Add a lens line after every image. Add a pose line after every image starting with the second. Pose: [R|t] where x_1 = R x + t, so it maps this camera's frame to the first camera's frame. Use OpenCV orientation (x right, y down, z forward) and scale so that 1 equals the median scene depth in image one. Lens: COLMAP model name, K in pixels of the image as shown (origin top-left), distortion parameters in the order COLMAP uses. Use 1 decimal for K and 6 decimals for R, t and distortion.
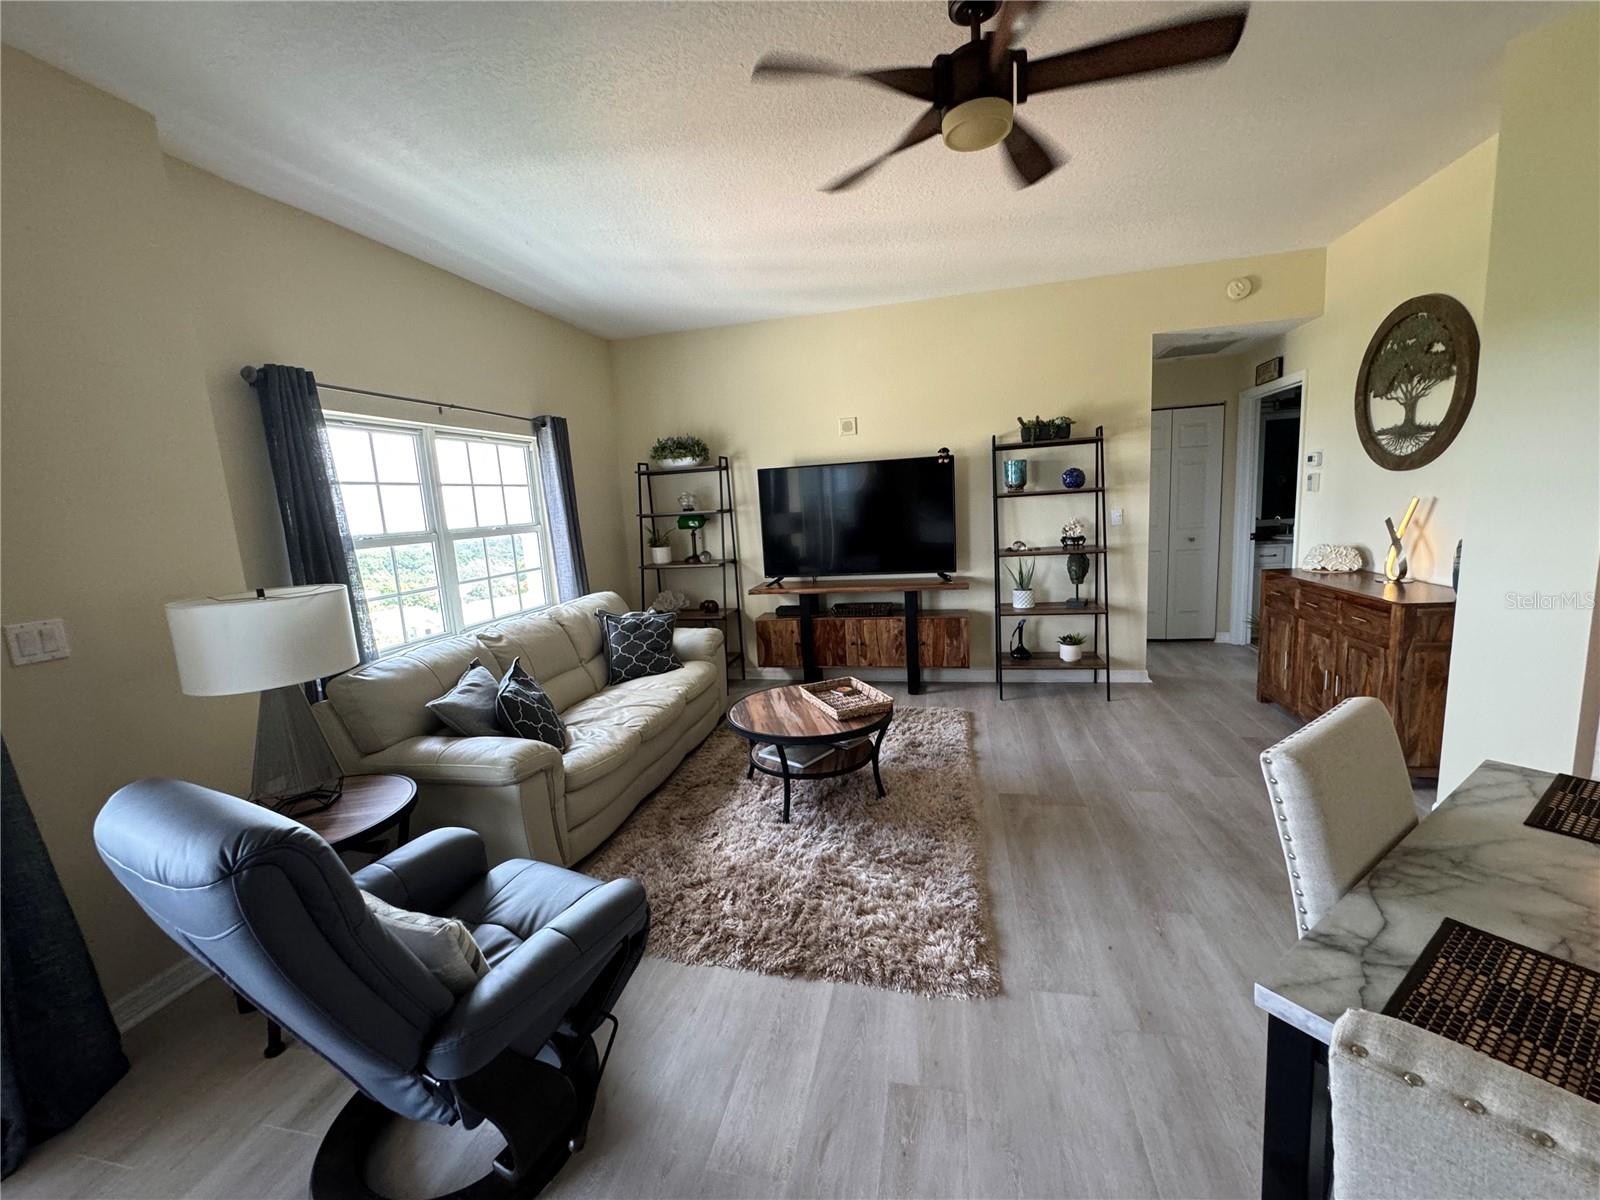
lens RADIAL K [[645.8, 0, 810.8], [0, 645.8, 607.7], [0, 0, 1]] dist [-0.004784, -0.000014]
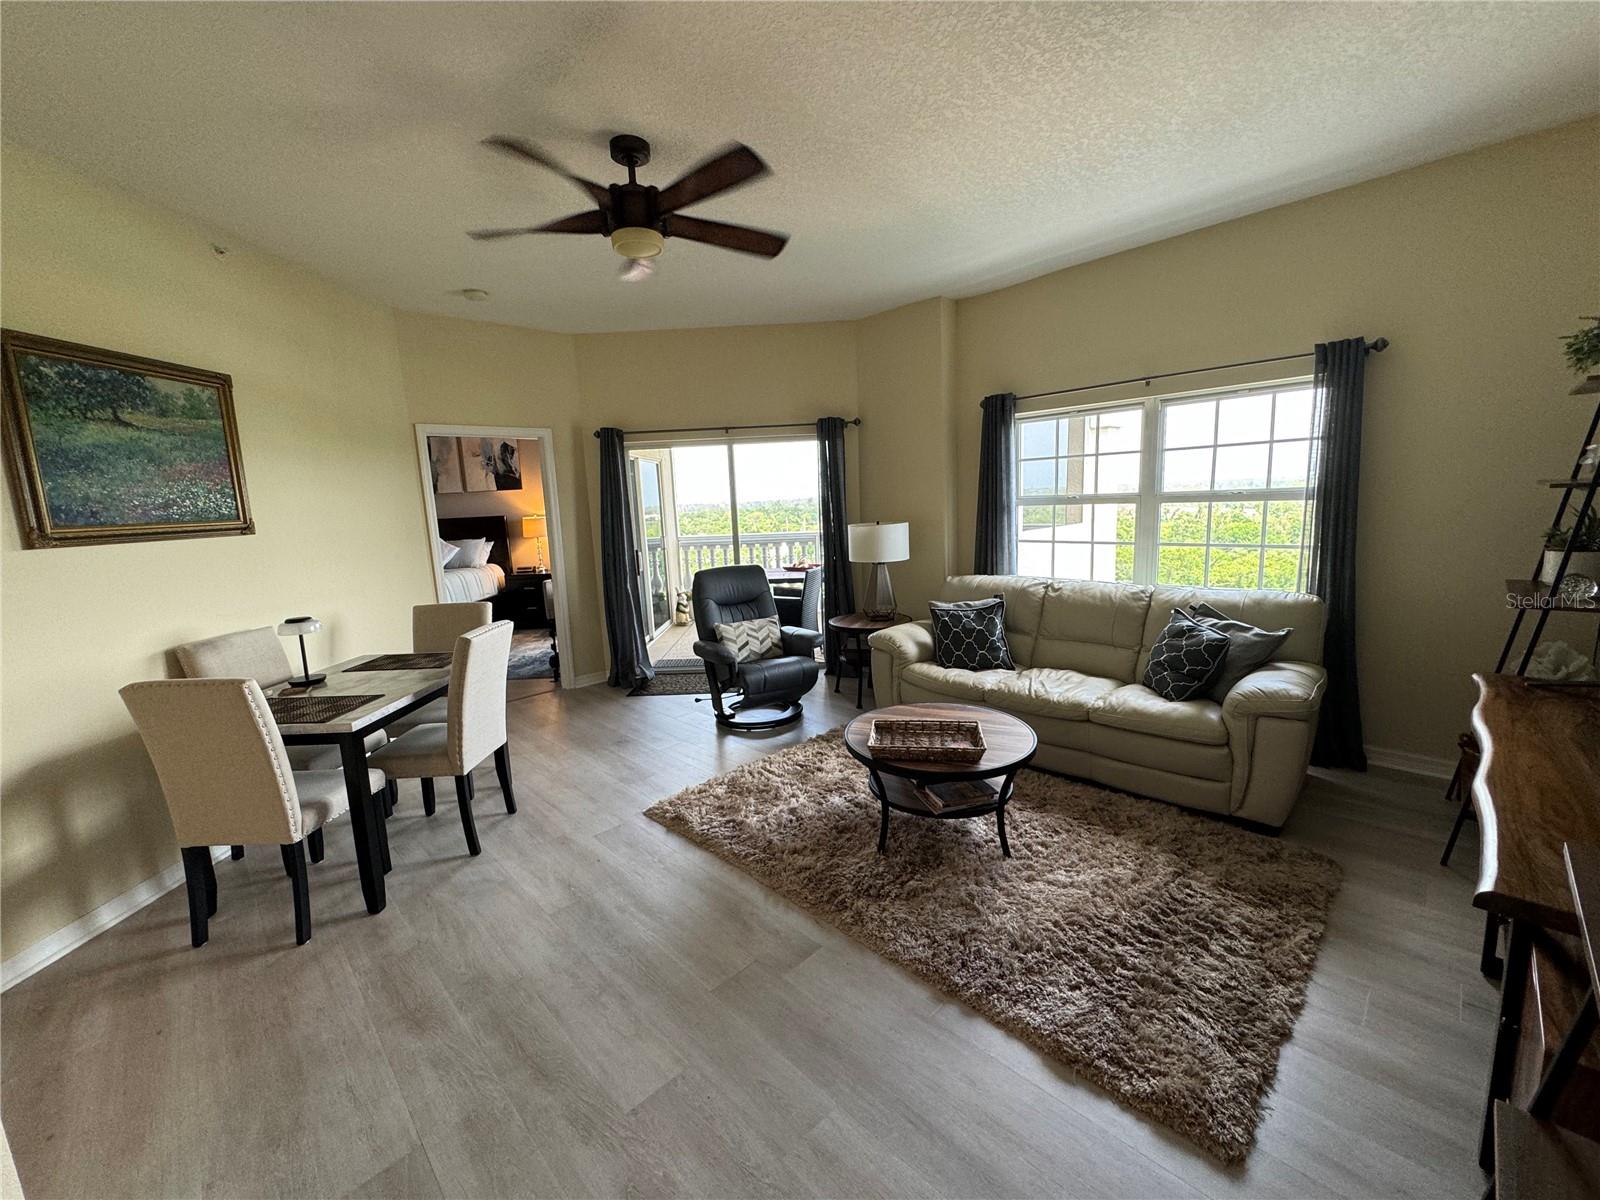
lens RADIAL K [[645.8, 0, 801.2], [0, 645.8, 595.8], [0, 0, 1]] dist [-0.004784, -0.000014]
pose [[-0.540988, 0.199821, -0.816948, 0.670459], [-0.069703, 0.957371, 0.280326, -0.215428], [0.838137, 0.208596, -0.503998, 1.076617]]
